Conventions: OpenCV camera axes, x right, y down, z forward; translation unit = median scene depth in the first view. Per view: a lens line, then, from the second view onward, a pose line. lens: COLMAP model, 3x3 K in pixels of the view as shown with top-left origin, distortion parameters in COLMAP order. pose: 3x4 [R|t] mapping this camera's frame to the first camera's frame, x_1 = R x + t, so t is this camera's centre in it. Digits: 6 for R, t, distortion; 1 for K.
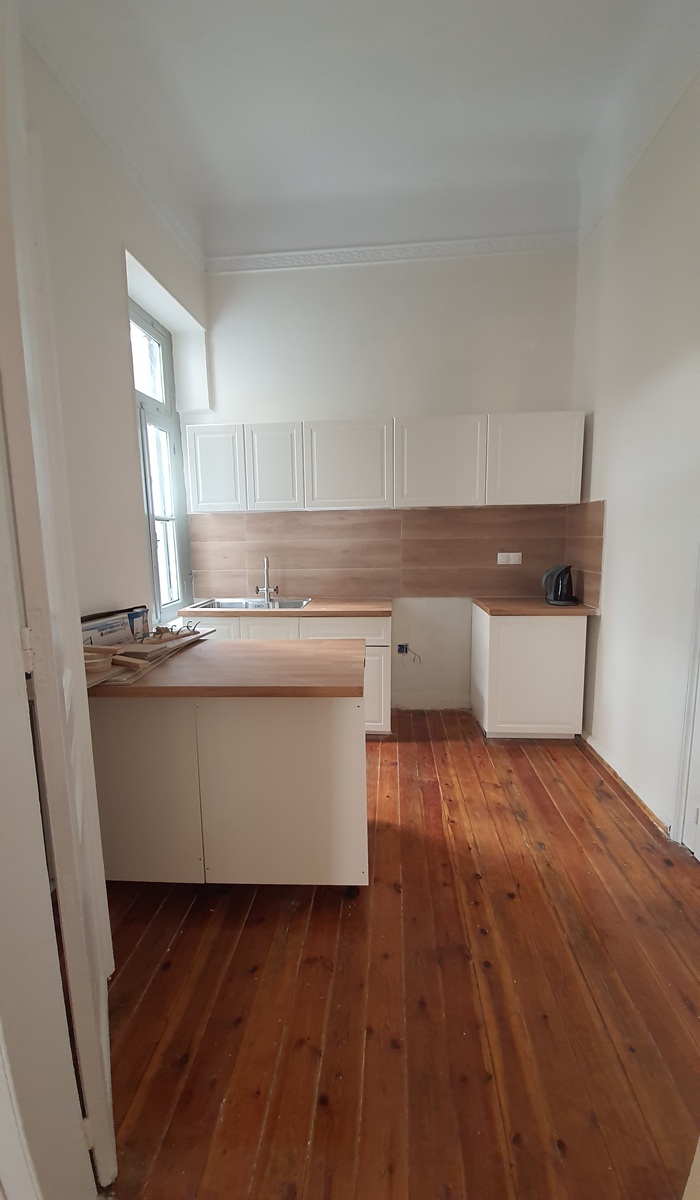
lens RADIAL K [[490.4, 0, 345.7], [0, 490.4, 604.6], [0, 0, 1]] dist [0.003037, -0.013542]
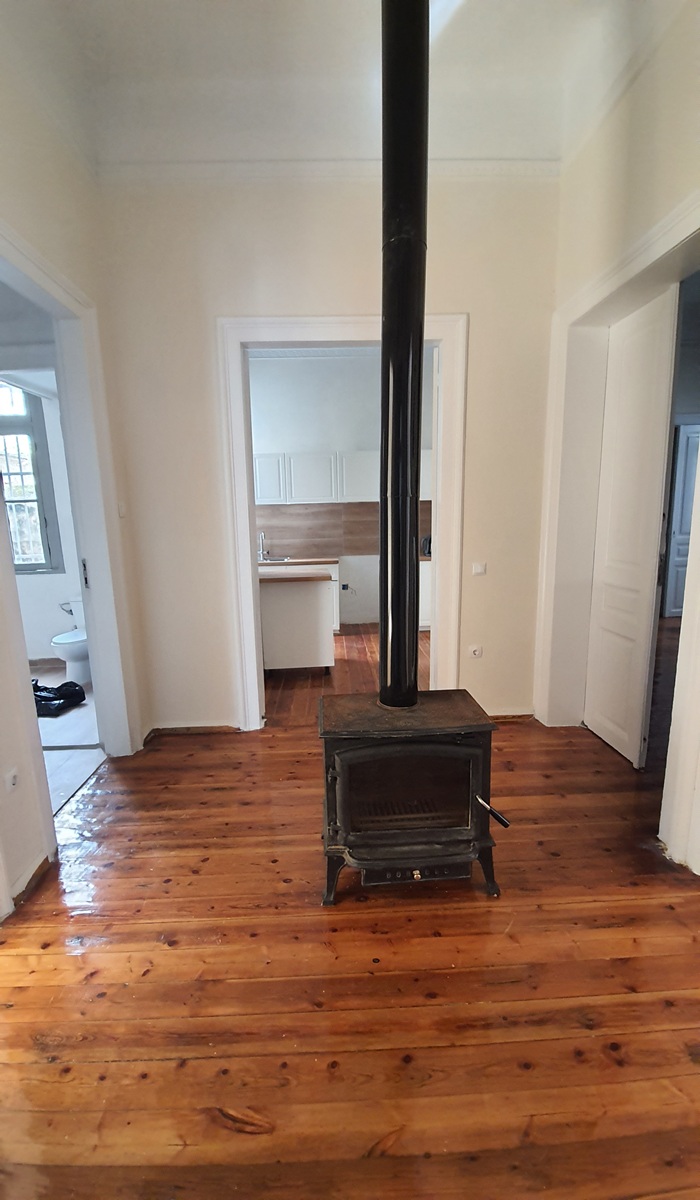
lens RADIAL K [[491.5, 0, 343.8], [0, 491.5, 600.2], [0, 0, 1]] dist [0.001743, -0.013427]
pose [[0.992391, -0.029827, 0.119456, -0.132342], [0.027280, 0.999365, 0.022903, 0.145540], [-0.120063, -0.019470, 0.992575, -0.981595]]
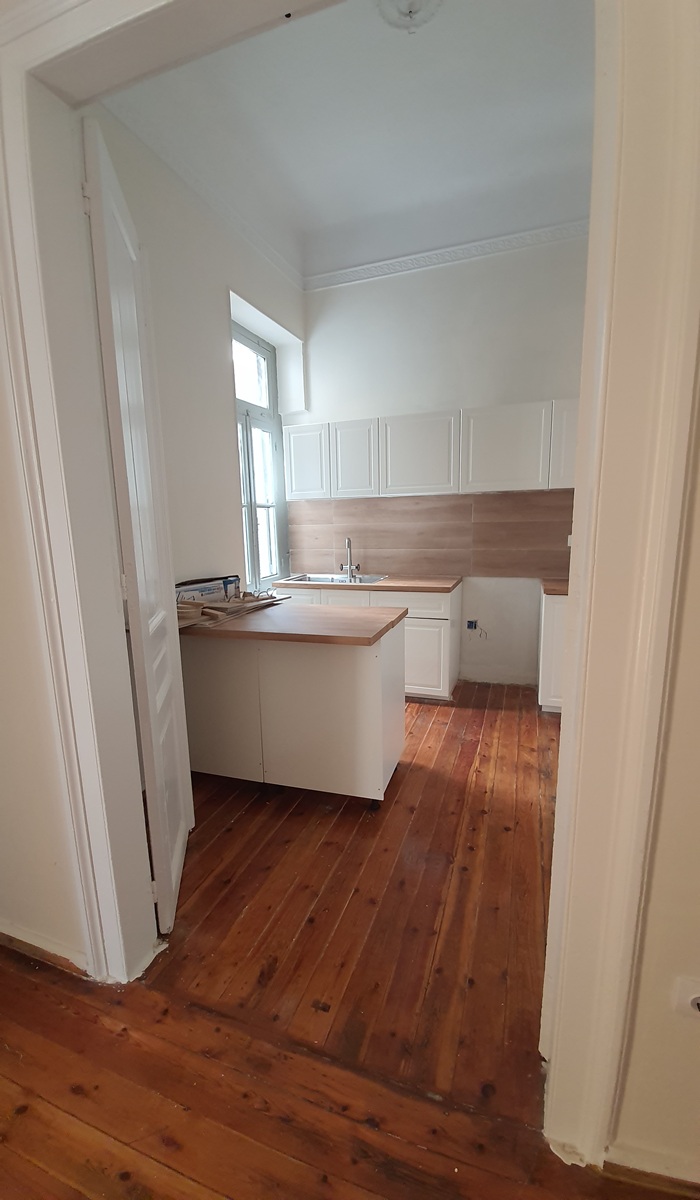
lens RADIAL K [[490.4, 0, 345.7], [0, 490.4, 604.6], [0, 0, 1]] dist [0.003037, -0.013542]
pose [[0.966402, 0.038458, -0.254140, 0.181593], [-0.029827, 0.998843, 0.037730, 0.020701], [0.255297, -0.028882, 0.966431, -0.158686]]
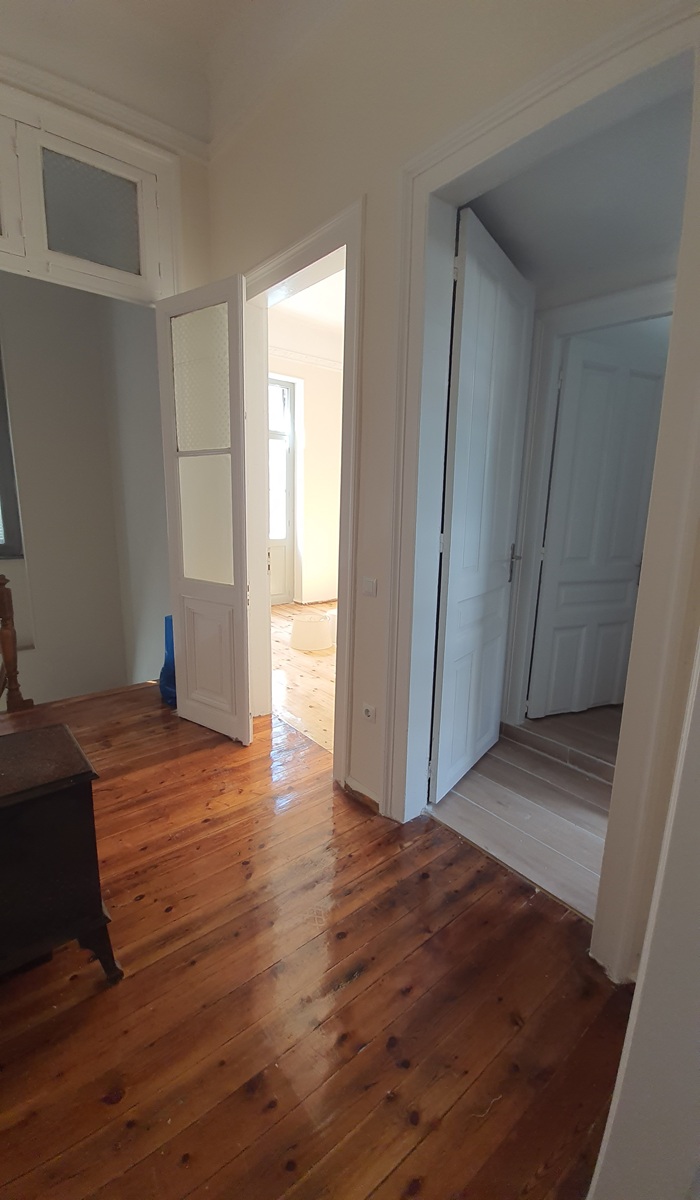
lens RADIAL K [[491.5, 0, 343.8], [0, 491.5, 600.2], [0, 0, 1]] dist [0.001743, -0.013427]
pose [[-0.712253, 0.137714, -0.688281, 0.068921], [-0.115704, 0.944117, 0.308636, -0.041595], [0.692321, 0.299463, -0.656516, 0.290659]]
